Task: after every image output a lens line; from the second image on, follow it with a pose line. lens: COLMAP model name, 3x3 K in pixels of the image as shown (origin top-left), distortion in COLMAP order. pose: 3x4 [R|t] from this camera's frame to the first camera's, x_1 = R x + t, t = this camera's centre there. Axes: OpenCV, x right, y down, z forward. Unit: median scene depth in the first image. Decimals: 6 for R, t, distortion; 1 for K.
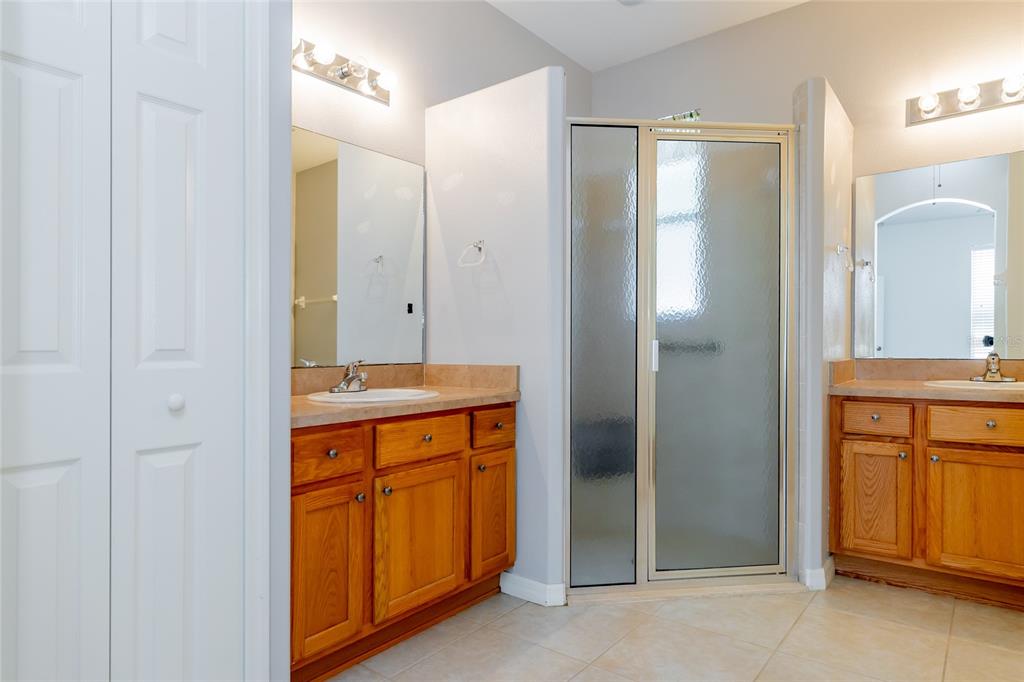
lens RADIAL K [[623.8, 0, 514.7], [0, 623.8, 342.5], [0, 0, 1]] dist [0.000221, 0.000243]
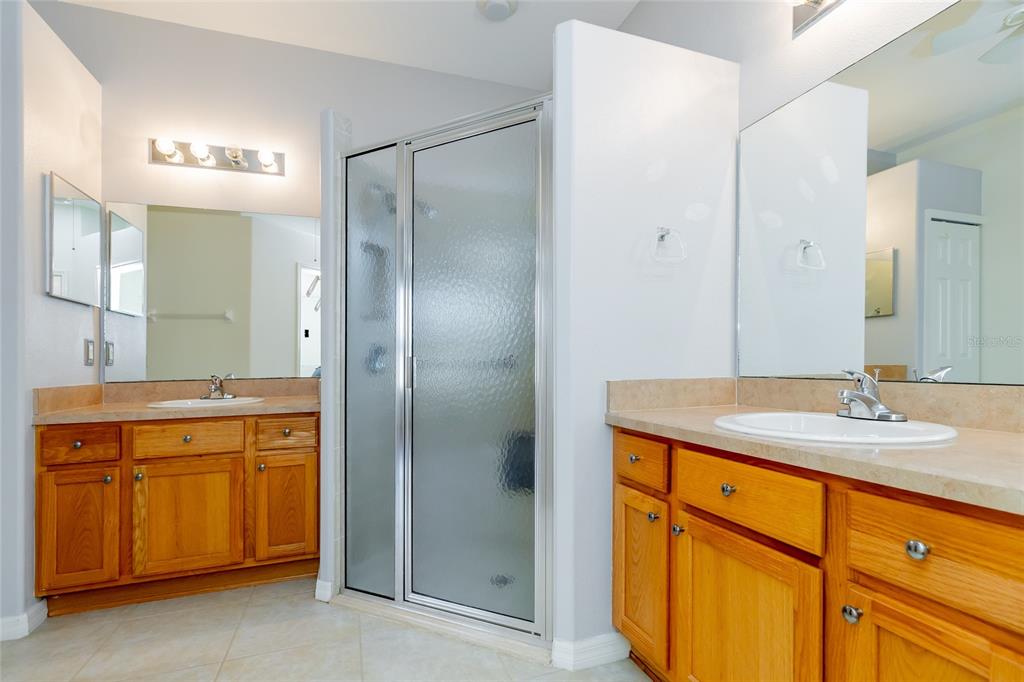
lens RADIAL K [[481.6, 0, 511.1], [0, 481.6, 361.0], [0, 0, 1]] dist [0.003486, -0.001926]
pose [[0.837268, -0.007670, -0.546739, 0.946039], [0.012295, 0.999913, 0.004801, 0.001419], [0.546655, -0.010742, 0.837289, 0.555278]]
